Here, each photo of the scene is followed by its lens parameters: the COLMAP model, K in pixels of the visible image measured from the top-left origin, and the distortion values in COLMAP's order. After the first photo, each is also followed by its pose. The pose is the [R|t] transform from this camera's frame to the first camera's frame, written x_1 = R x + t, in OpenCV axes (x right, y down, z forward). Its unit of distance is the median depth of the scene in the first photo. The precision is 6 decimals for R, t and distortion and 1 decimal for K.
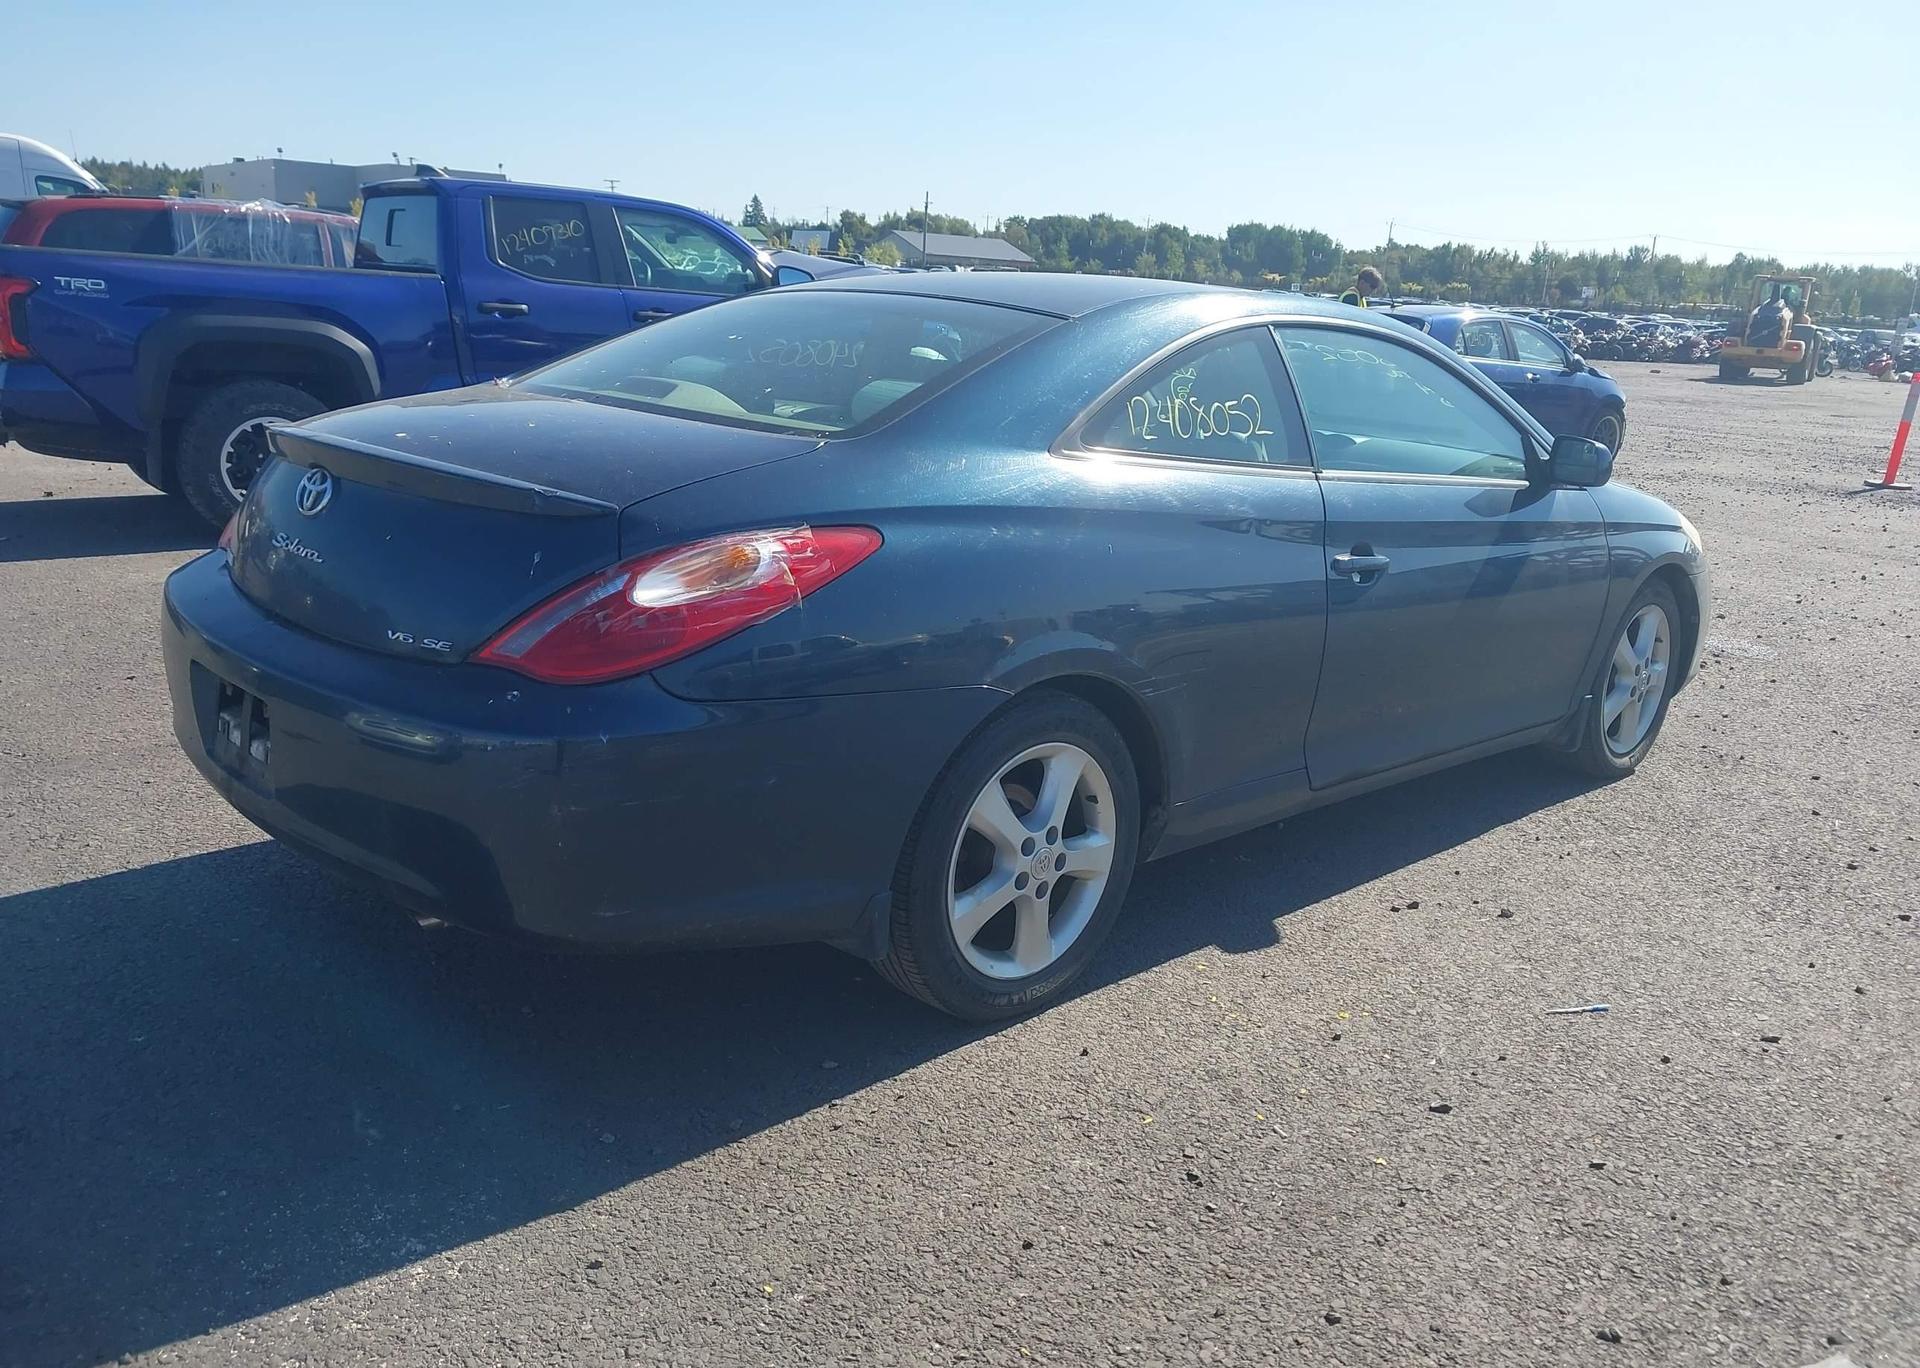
lens RADIAL K [[1528.6, 0, 951.1], [0, 1528.6, 705.7], [0, 0, 1]] dist [0.030723, -0.054771]
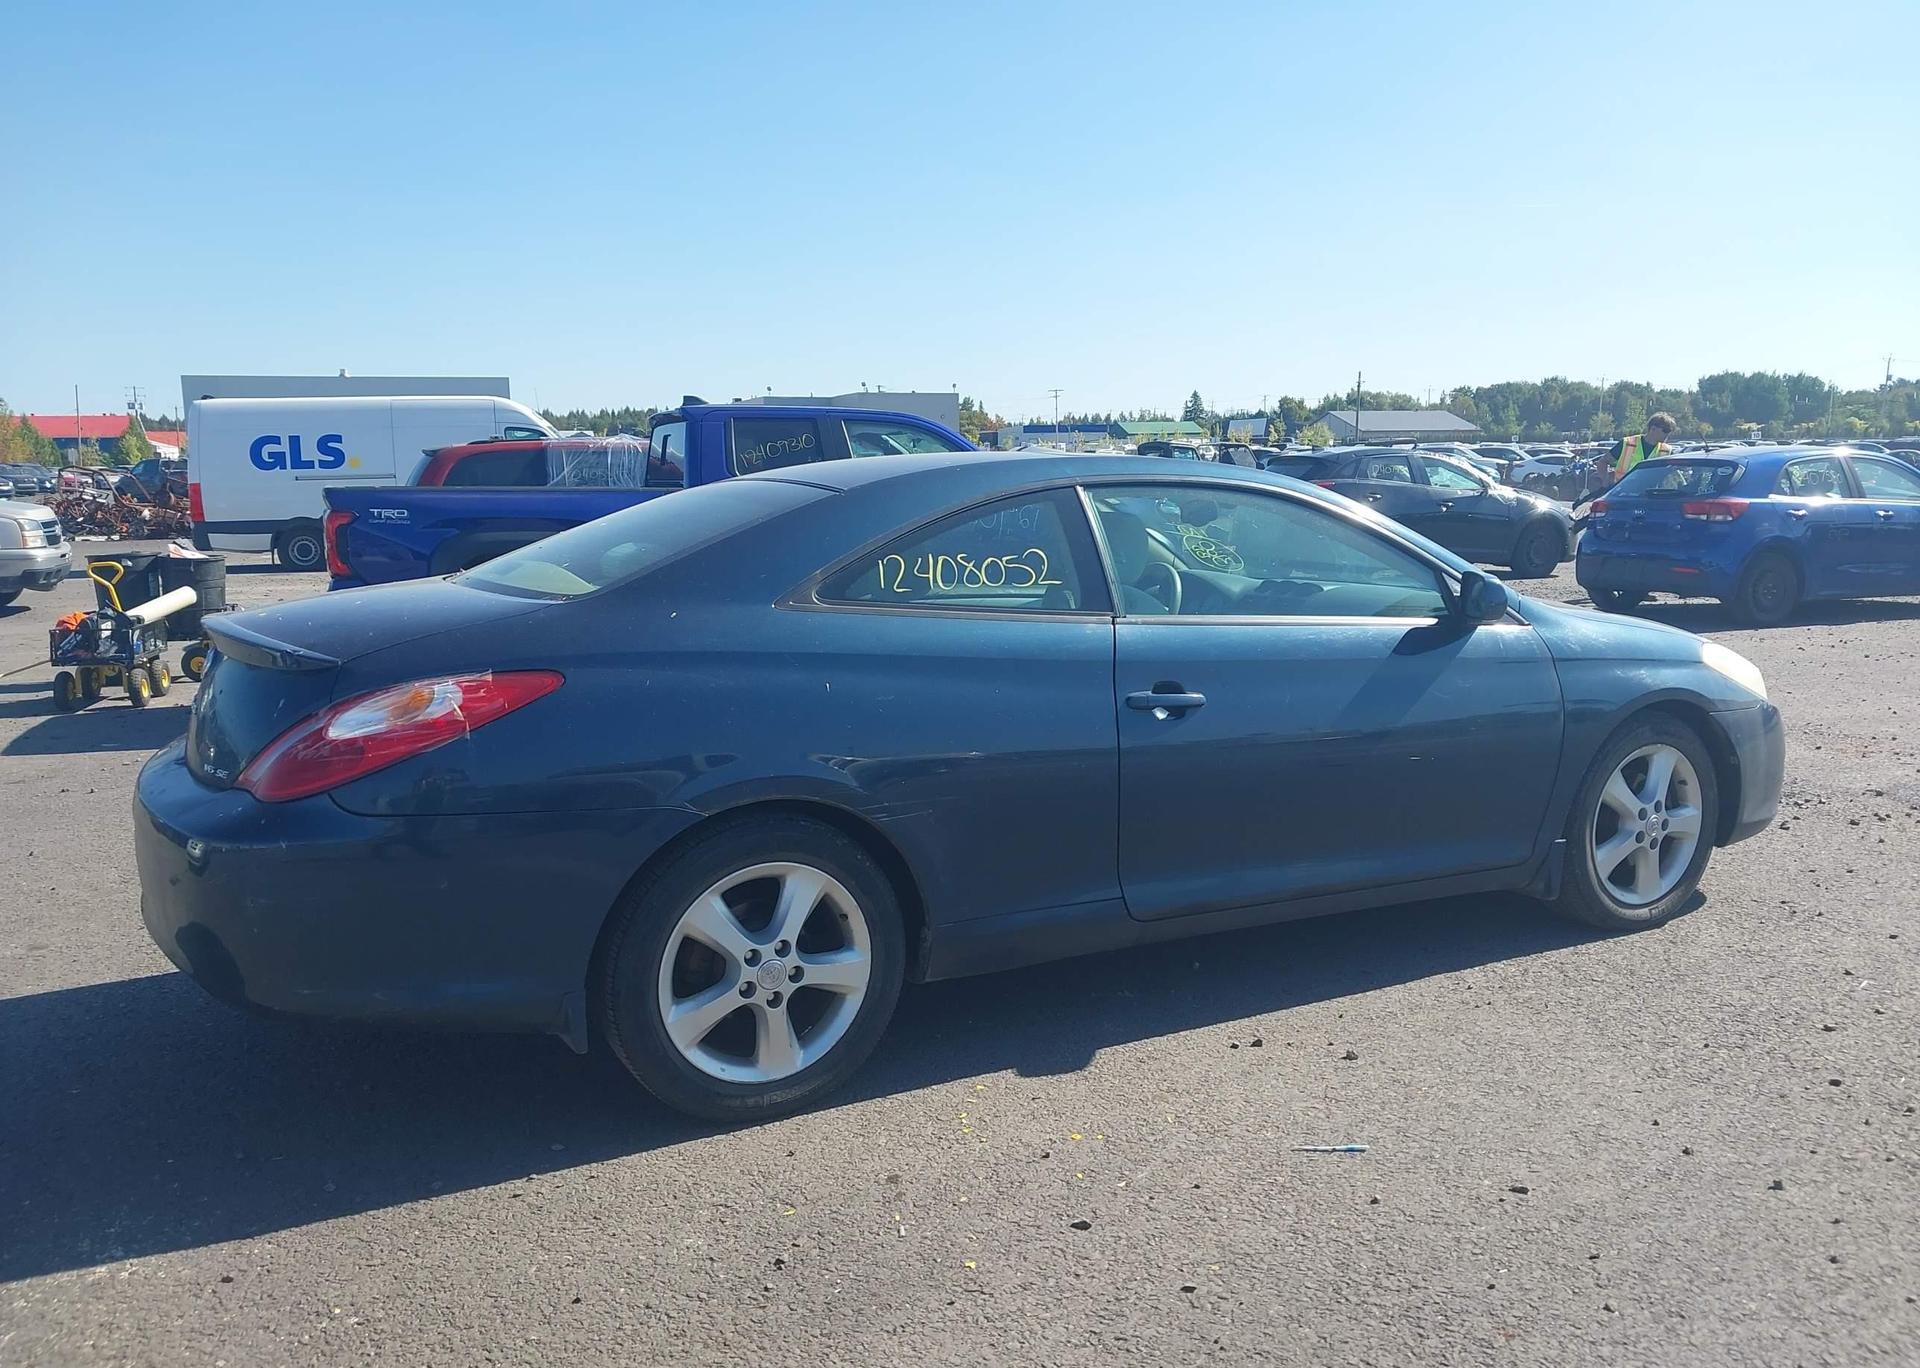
lens RADIAL K [[1528.6, 0, 969.4], [0, 1528.6, 667.4], [0, 0, 1]] dist [0.030723, -0.054771]
pose [[0.955099, -0.032535, -0.294495, 0.109068], [-0.009899, 0.989894, -0.141464, 0.008121], [0.296121, 0.138028, 0.945125, -0.006250]]
